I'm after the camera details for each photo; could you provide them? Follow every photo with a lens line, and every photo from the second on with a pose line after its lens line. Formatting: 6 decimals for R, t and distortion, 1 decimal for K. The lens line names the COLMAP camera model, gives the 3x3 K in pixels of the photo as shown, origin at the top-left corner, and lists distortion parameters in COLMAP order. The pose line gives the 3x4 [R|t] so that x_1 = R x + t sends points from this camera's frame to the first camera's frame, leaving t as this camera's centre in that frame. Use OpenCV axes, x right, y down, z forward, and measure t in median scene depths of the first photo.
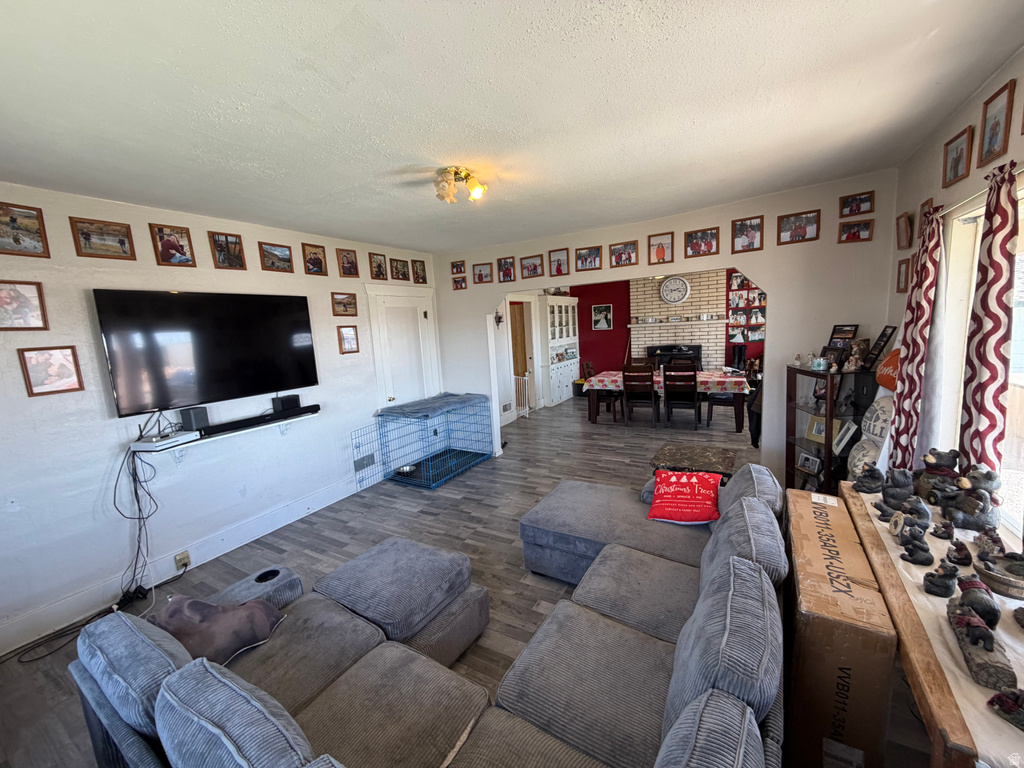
lens RADIAL K [[408.4, 0, 506.8], [0, 408.4, 384.7], [0, 0, 1]] dist [0.000666, -0.000023]
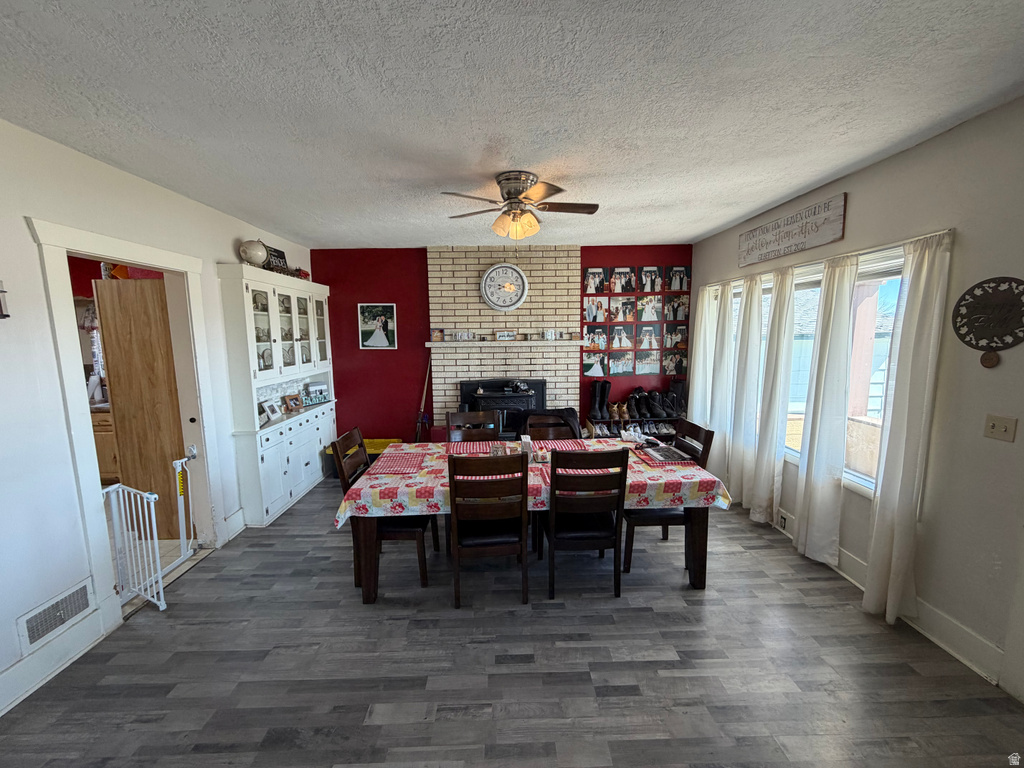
lens RADIAL K [[408.4, 0, 509.2], [0, 408.4, 382.4], [0, 0, 1]] dist [0.000666, -0.000023]
pose [[0.848567, -0.015189, 0.528870, 0.106899], [0.036974, 0.998846, -0.030637, -0.077442], [-0.527794, 0.045552, 0.848150, 0.514645]]
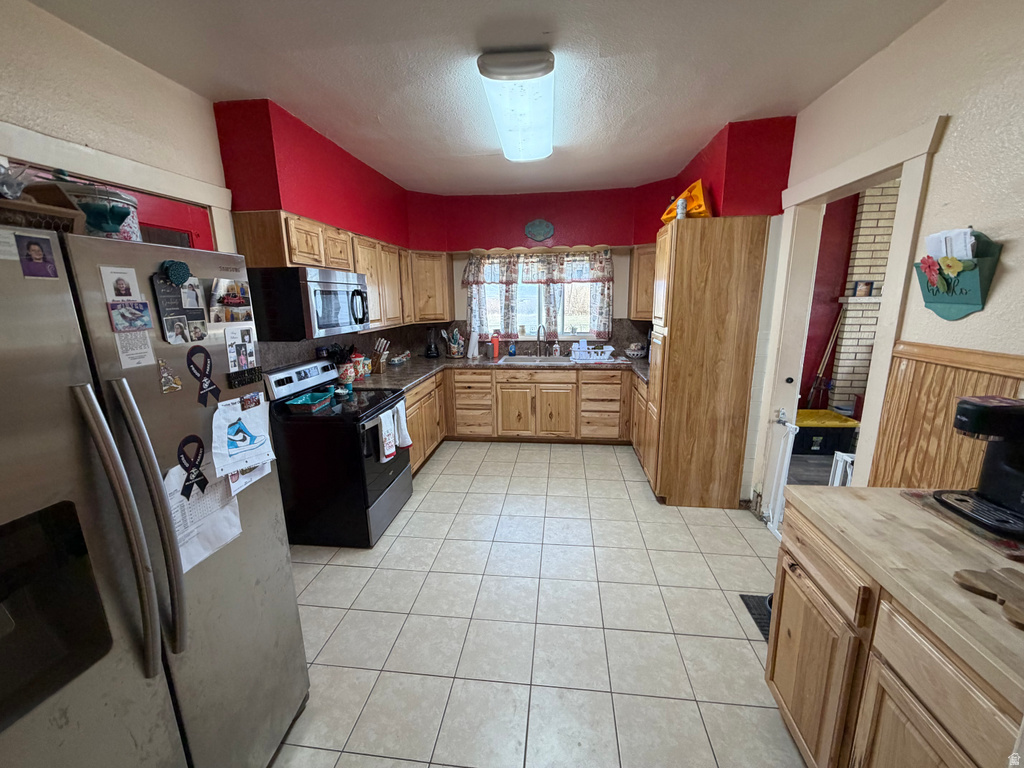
lens RADIAL K [[408.4, 0, 512.4], [0, 408.4, 384.0], [0, 0, 1]] dist [0.000666, -0.000023]
pose [[0.911694, -0.036736, 0.409224, -0.284063], [0.016212, 0.998436, 0.053512, -0.083721], [-0.410549, -0.042153, 0.910864, 0.782524]]
